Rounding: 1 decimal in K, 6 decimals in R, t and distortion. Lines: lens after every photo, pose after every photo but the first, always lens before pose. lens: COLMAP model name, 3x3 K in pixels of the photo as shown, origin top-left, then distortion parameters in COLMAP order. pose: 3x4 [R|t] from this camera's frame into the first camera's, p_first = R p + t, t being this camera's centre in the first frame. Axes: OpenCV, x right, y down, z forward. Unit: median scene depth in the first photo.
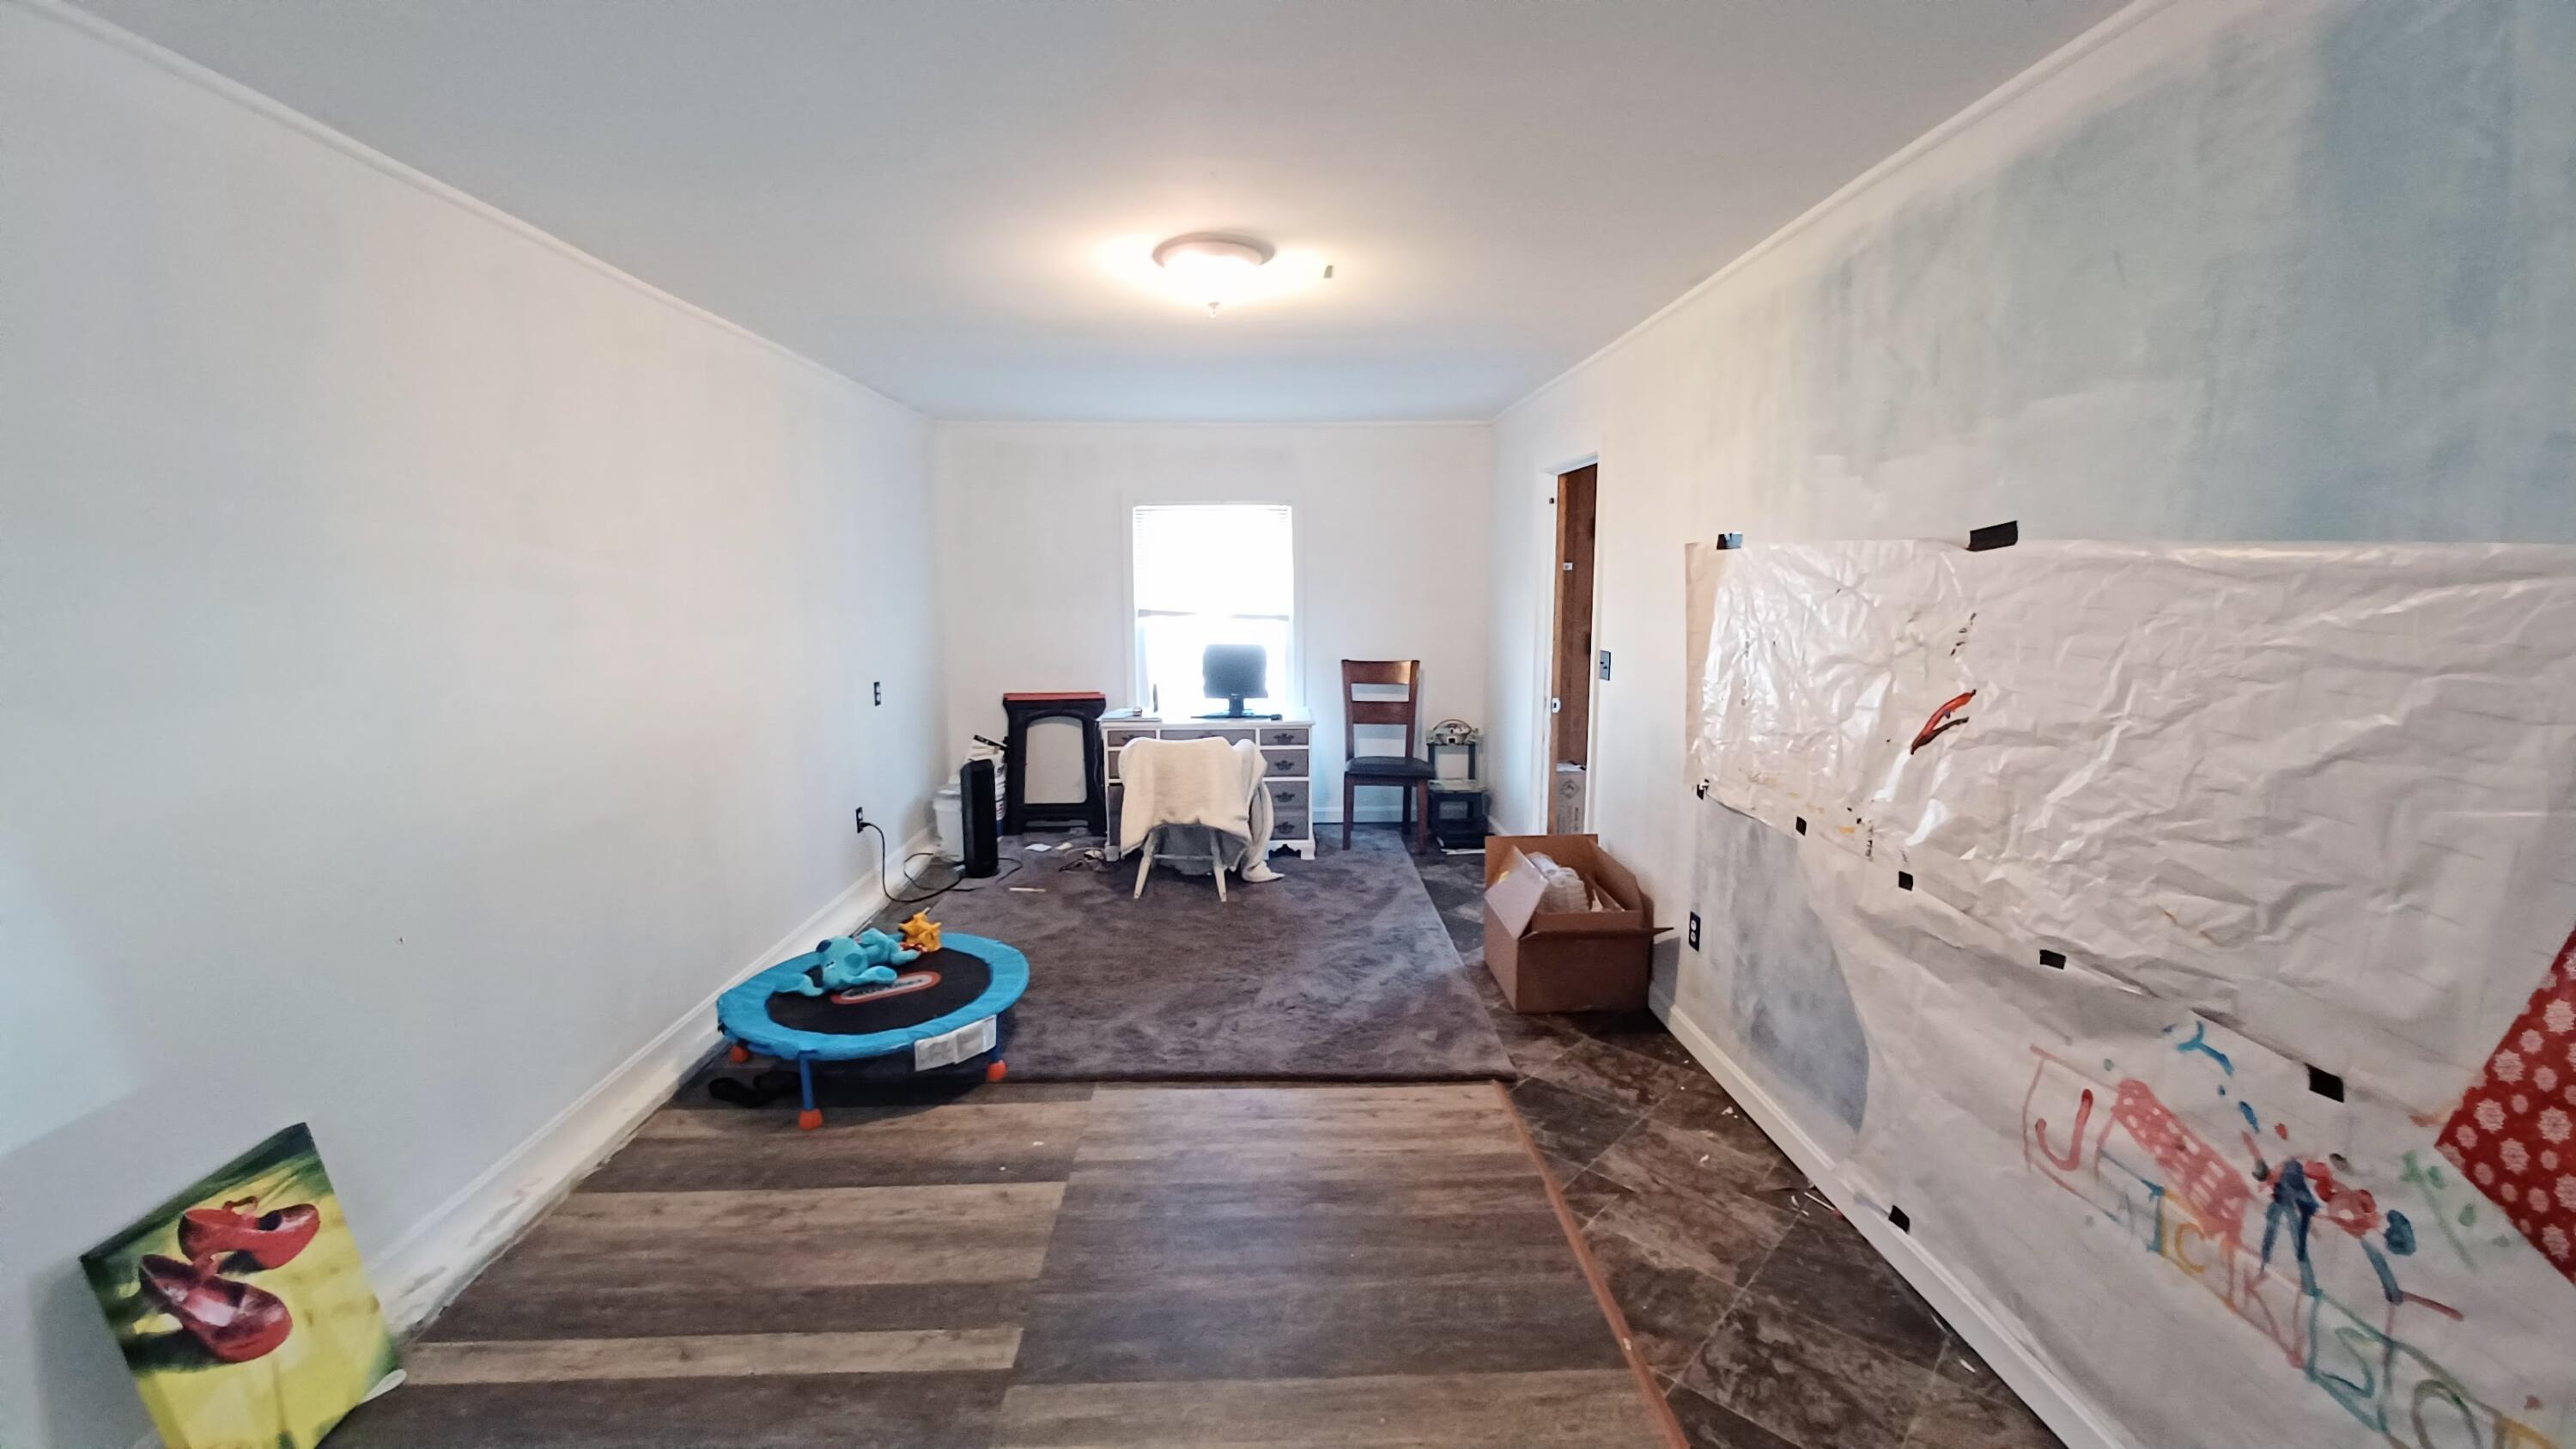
lens RADIAL K [[1164.8, 0, 1288.0], [0, 1164.8, 724.5], [0, 0, 1]] dist [0.000000, -0.000020]
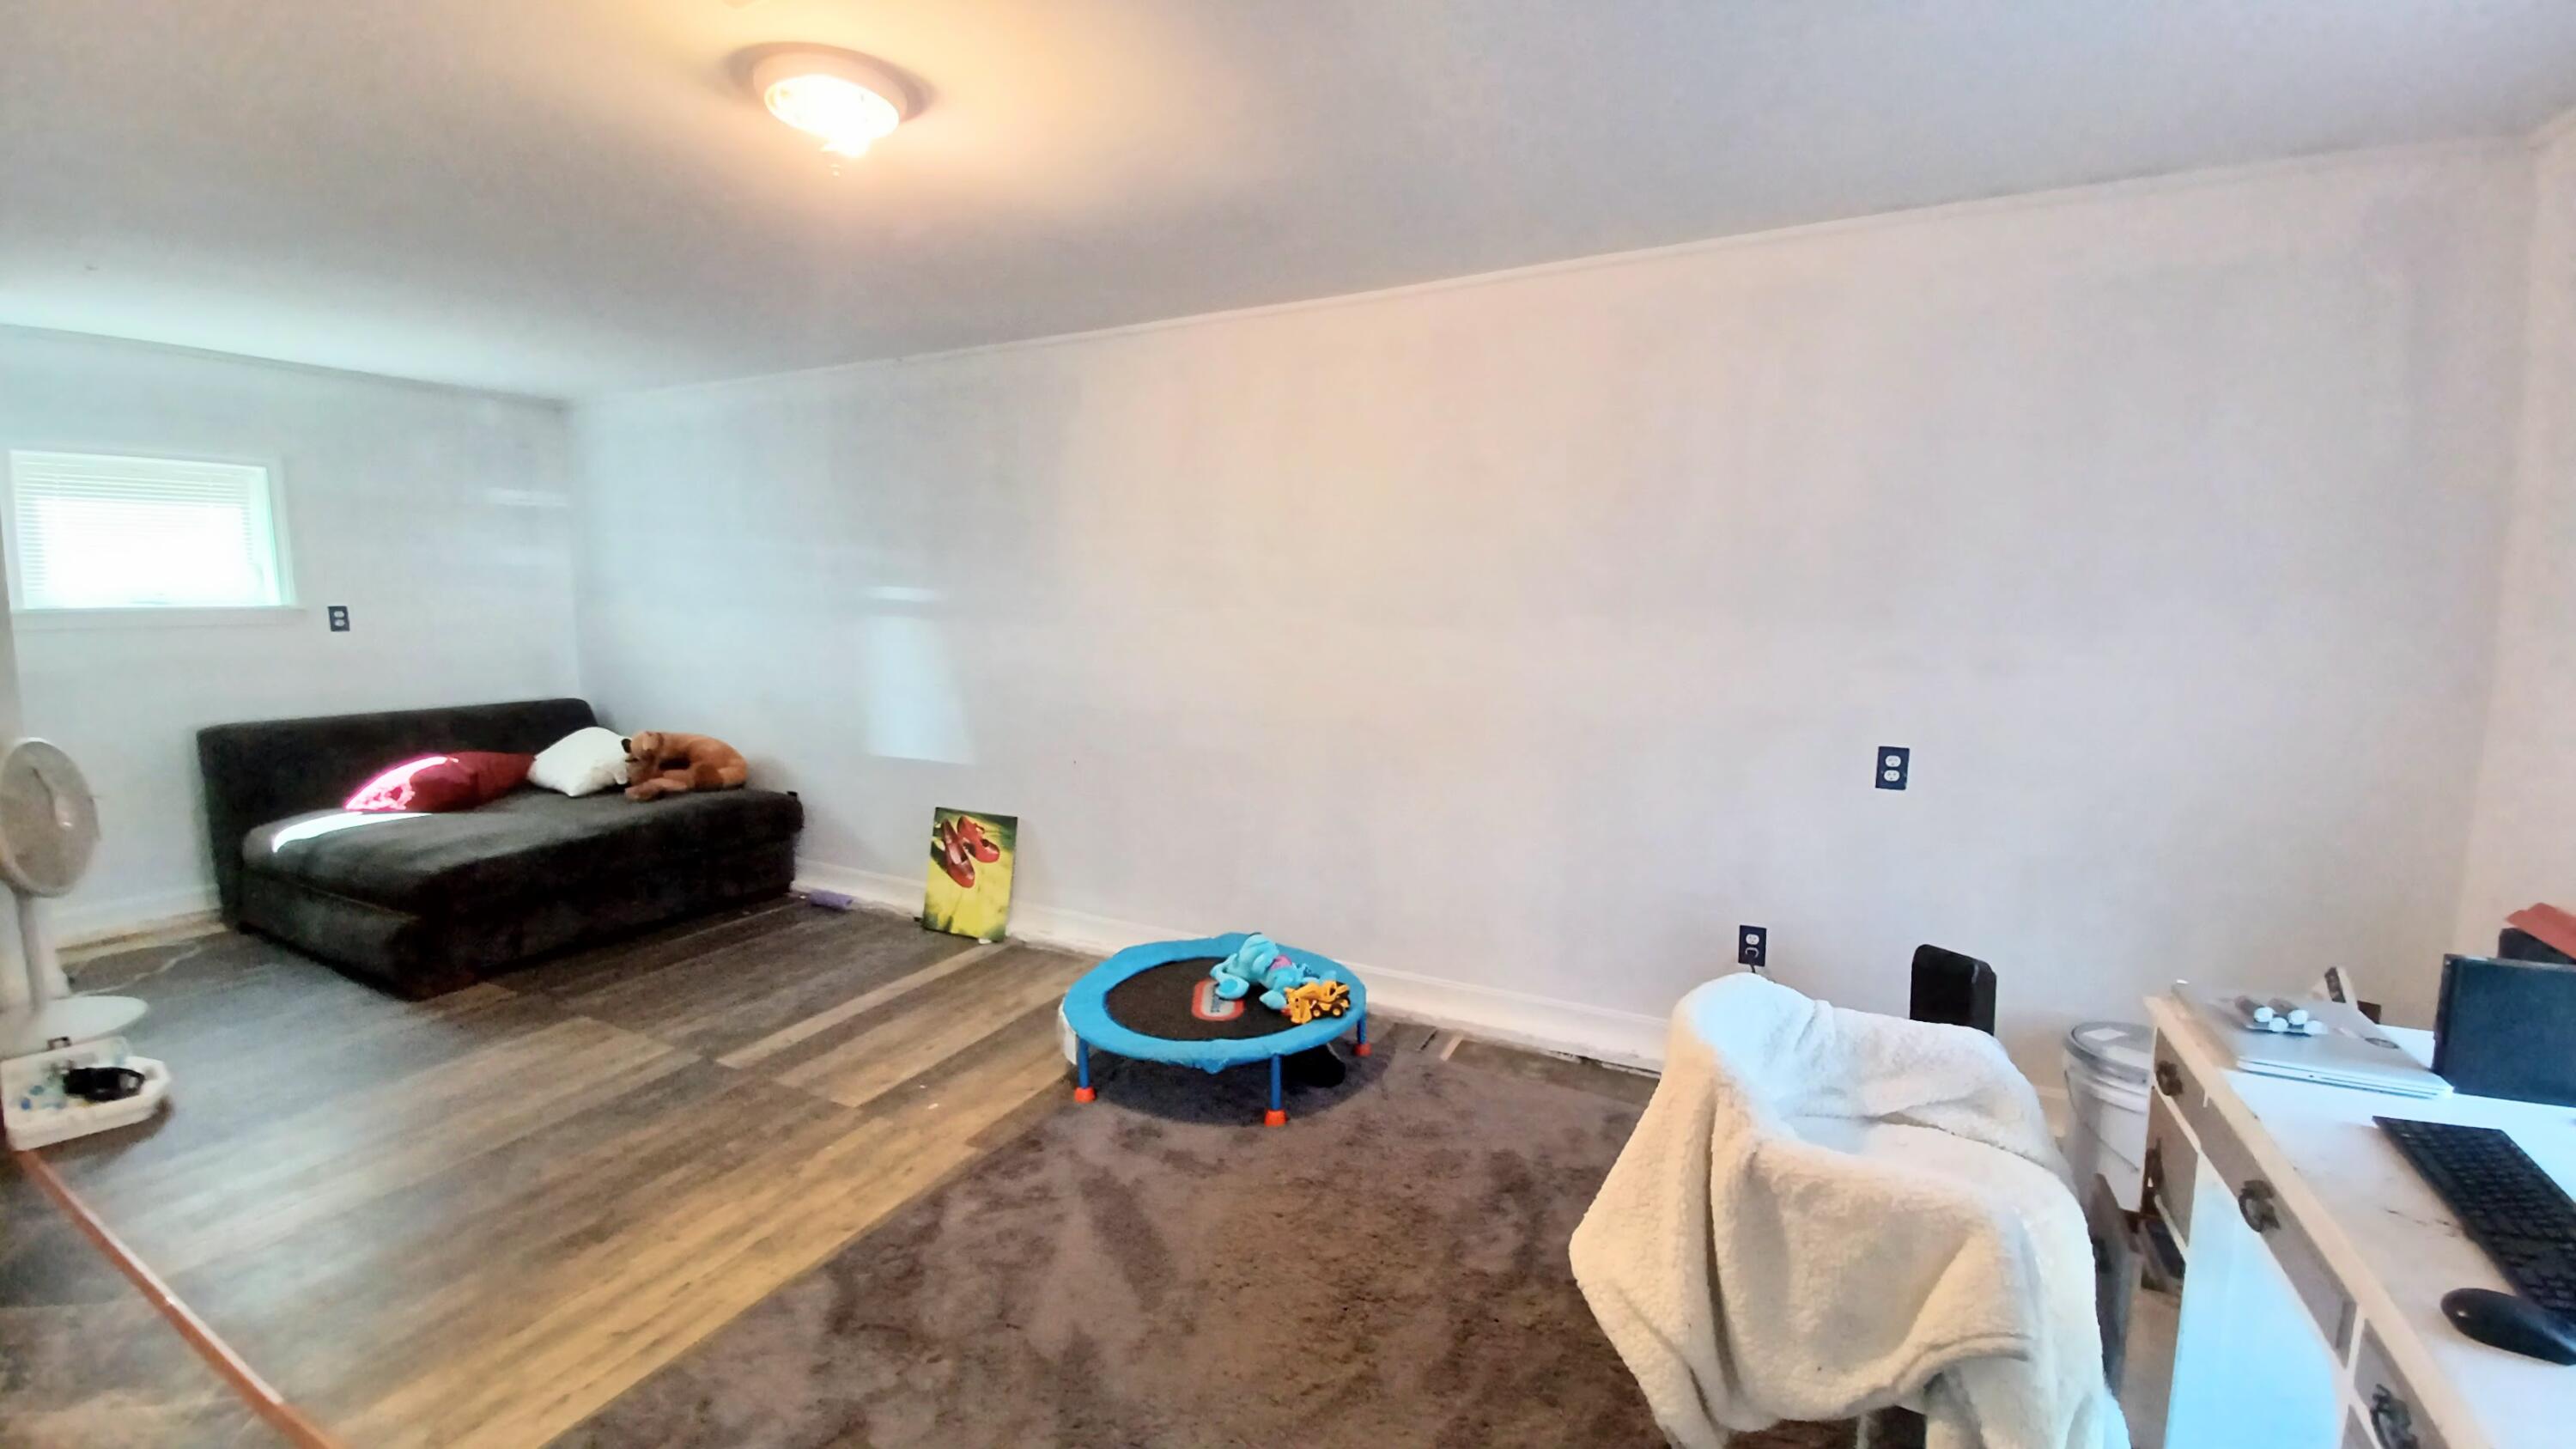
lens RADIAL K [[1033.0, 0, 1288.0], [0, 1033.0, 724.5], [0, 0, 1]] dist [-0.000328, -0.000032]
pose [[-0.521710, 0.108407, -0.846207, 0.498543], [-0.111549, 0.974710, 0.193642, -0.254601], [0.845799, 0.195419, -0.496423, 2.276577]]
